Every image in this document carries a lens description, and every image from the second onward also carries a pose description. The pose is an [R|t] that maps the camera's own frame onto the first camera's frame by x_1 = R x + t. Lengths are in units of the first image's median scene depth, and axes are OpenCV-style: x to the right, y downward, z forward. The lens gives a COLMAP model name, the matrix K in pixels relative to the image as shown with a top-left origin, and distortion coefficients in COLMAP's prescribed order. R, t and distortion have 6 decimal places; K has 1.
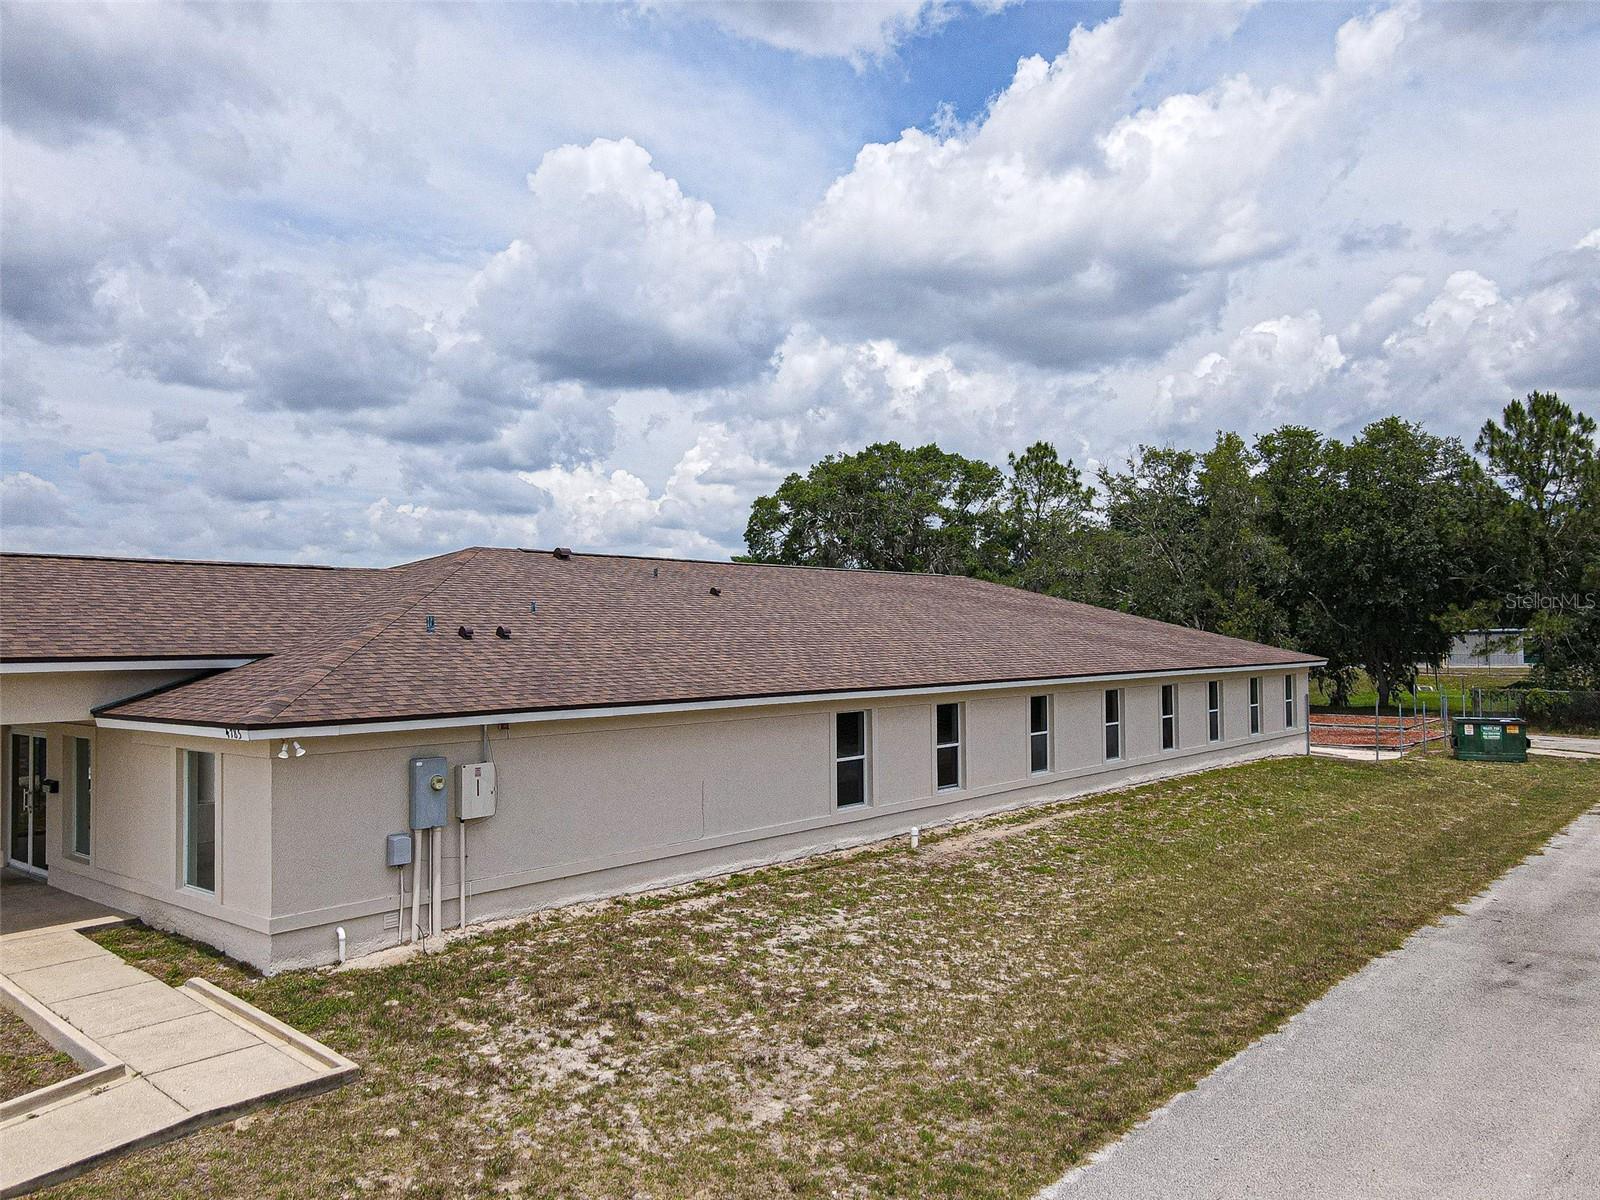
lens RADIAL K [[1189.9, 0, 795.1], [0, 1189.9, 599.0], [0, 0, 1]] dist [0.012263, 0.004390]
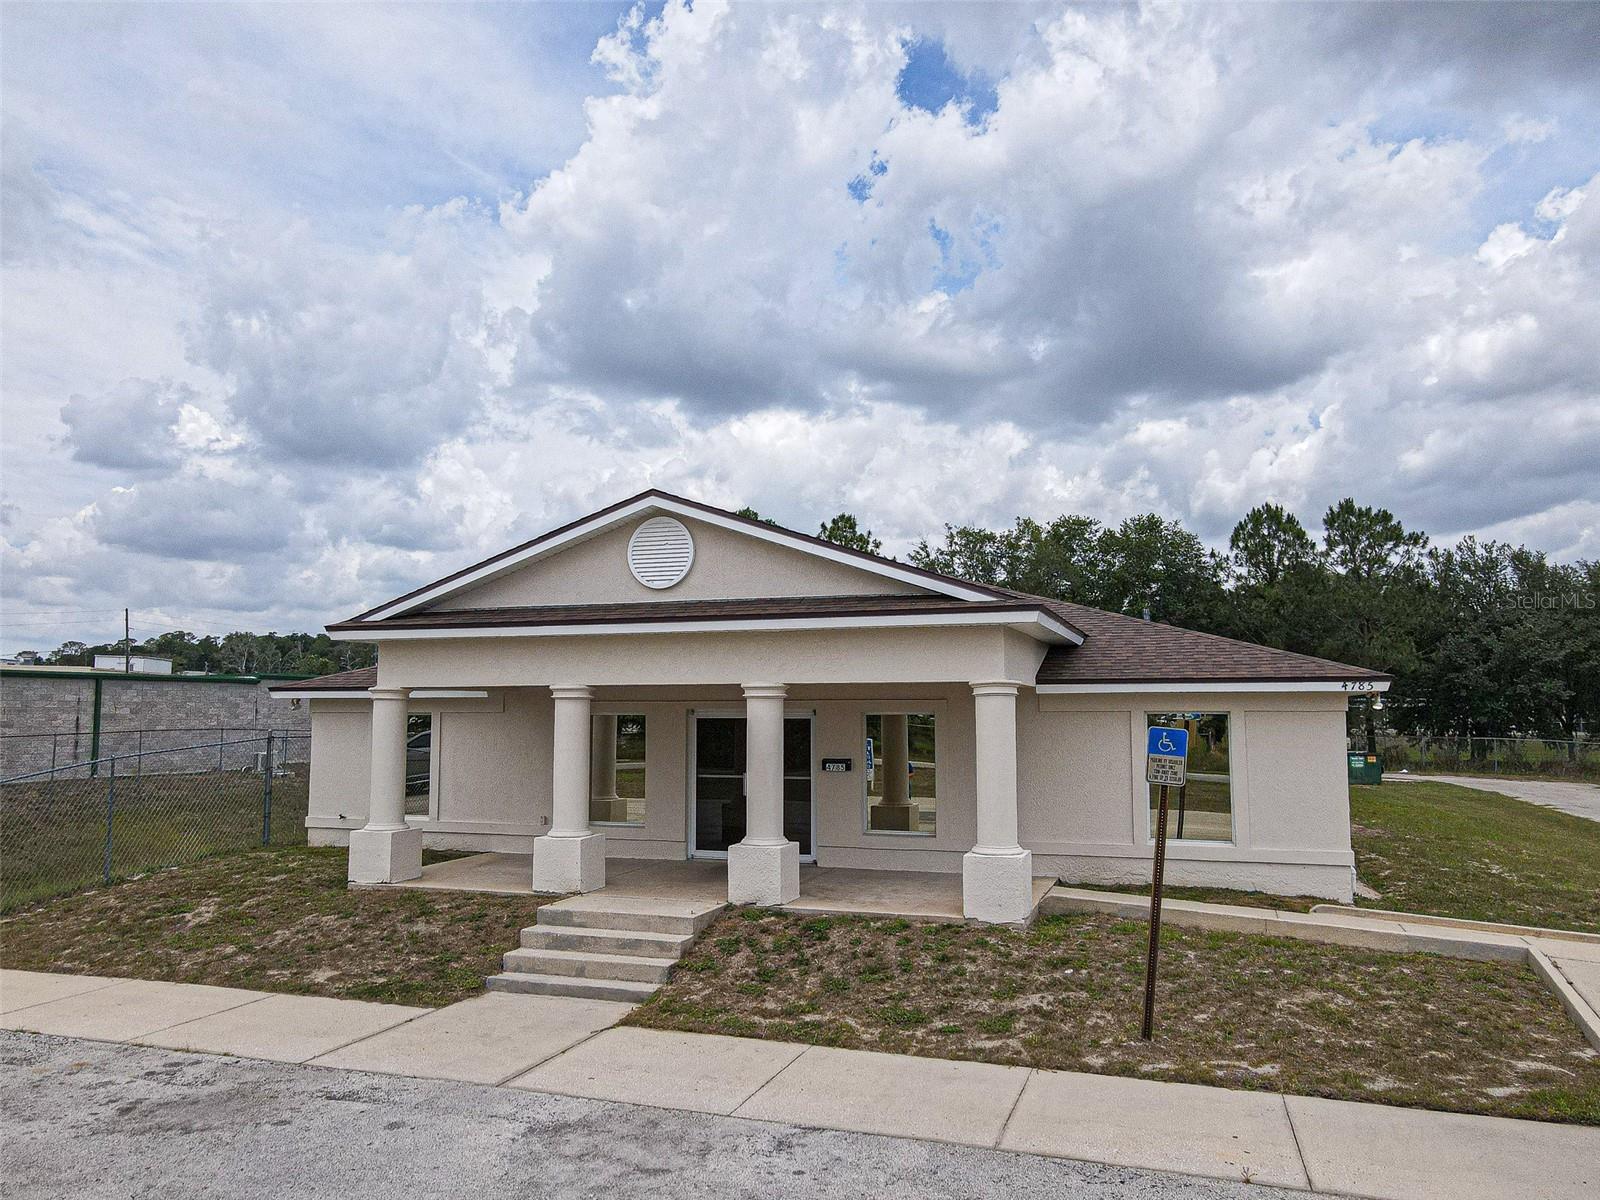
lens RADIAL K [[1177.3, 0, 801.1], [0, 1177.3, 630.4], [0, 0, 1]] dist [0.015666, 0.005377]
pose [[0.925340, 0.038431, 0.377187, -1.219682], [-0.024658, 0.998843, -0.041277, 0.104406], [-0.378337, 0.028894, 0.925217, 0.136307]]
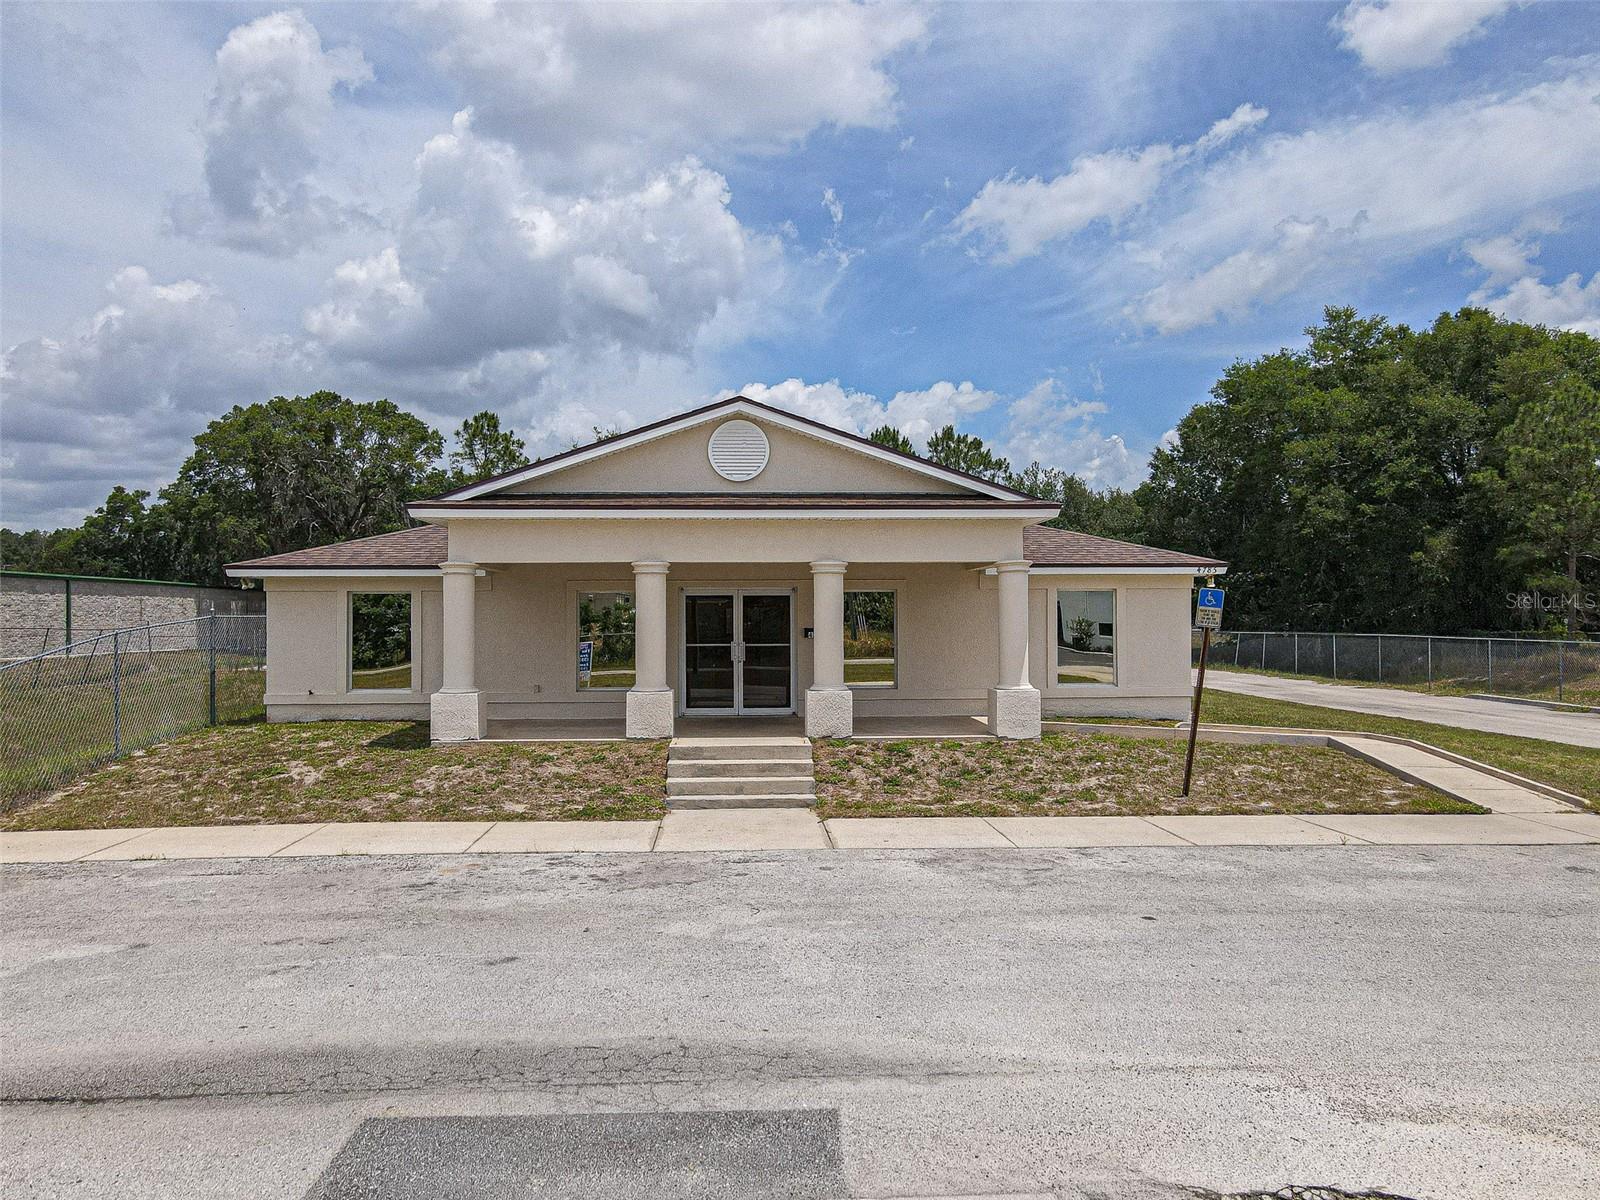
lens RADIAL K [[1182.7, 0, 800.0], [0, 1182.7, 600.0], [0, 0, 1]] dist [0.004835, 0.020785]
pose [[0.715588, 0.020605, 0.698219, -1.746247], [-0.029767, 0.999556, 0.001010, 0.147766], [-0.697888, -0.021507, 0.715884, 0.202689]]
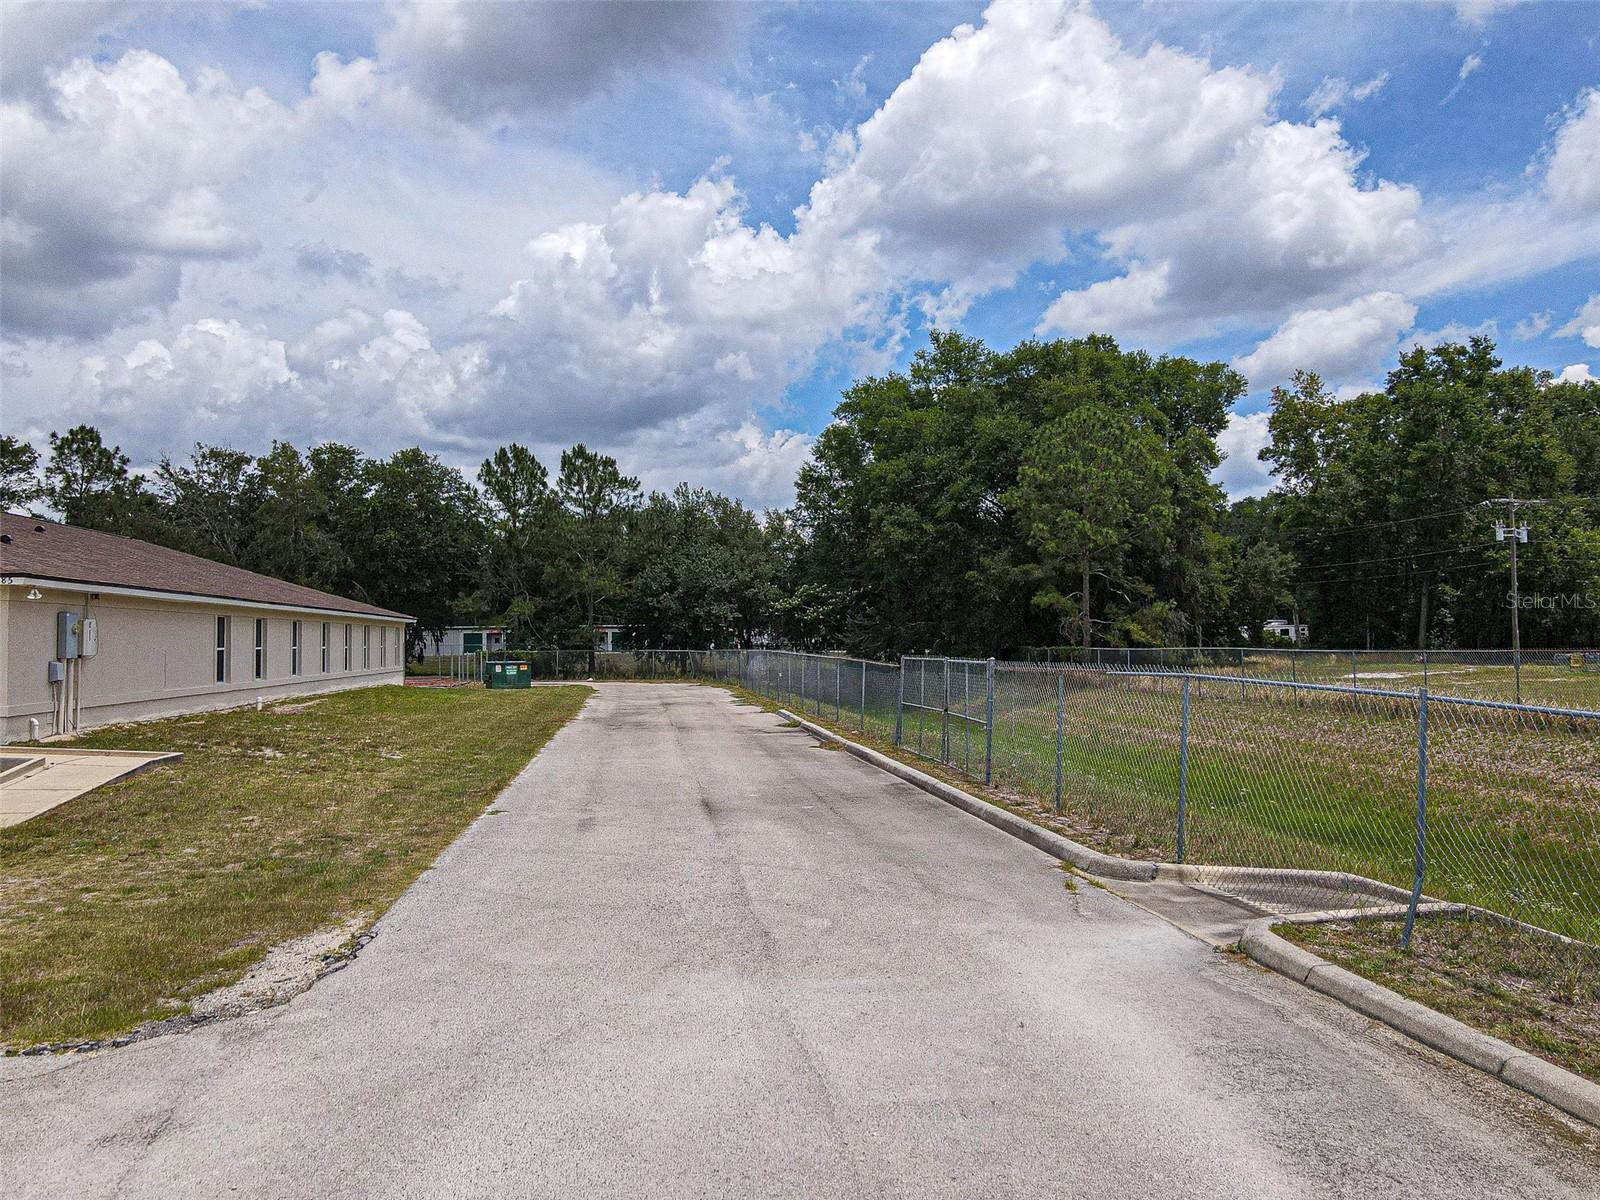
lens RADIAL K [[1182.7, 0, 800.0], [0, 1182.7, 600.0], [0, 0, 1]] dist [0.004835, 0.020785]
pose [[0.653368, 0.031767, 0.756374, -0.830001], [-0.024278, 0.999485, -0.021006, 0.126669], [-0.756651, -0.004639, 0.653802, -0.658764]]
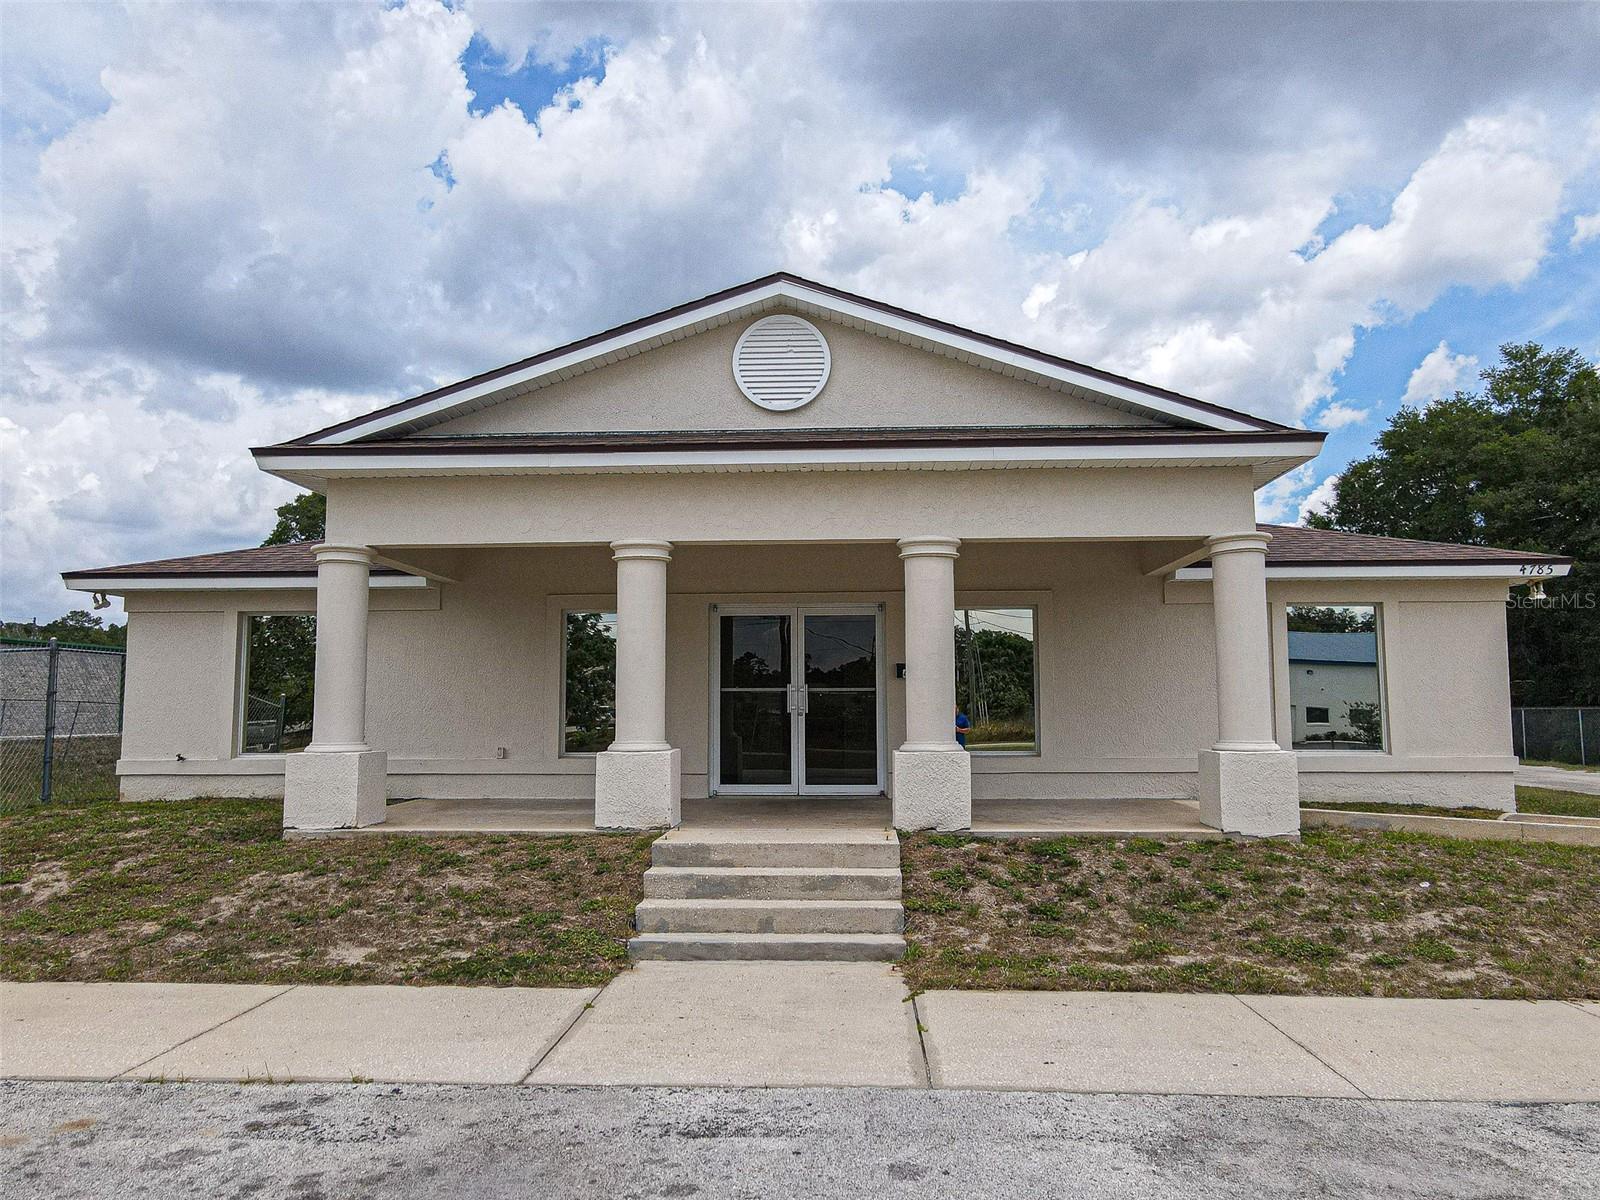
lens RADIAL K [[1173.0, 0, 800.3], [0, 1173.0, 605.6], [0, 0, 1]] dist [0.006255, 0.013649]
pose [[0.780954, 0.065752, 0.621119, -1.395504], [-0.028185, 0.997140, -0.070120, 0.204033], [-0.623953, 0.037254, 0.780573, 0.529337]]
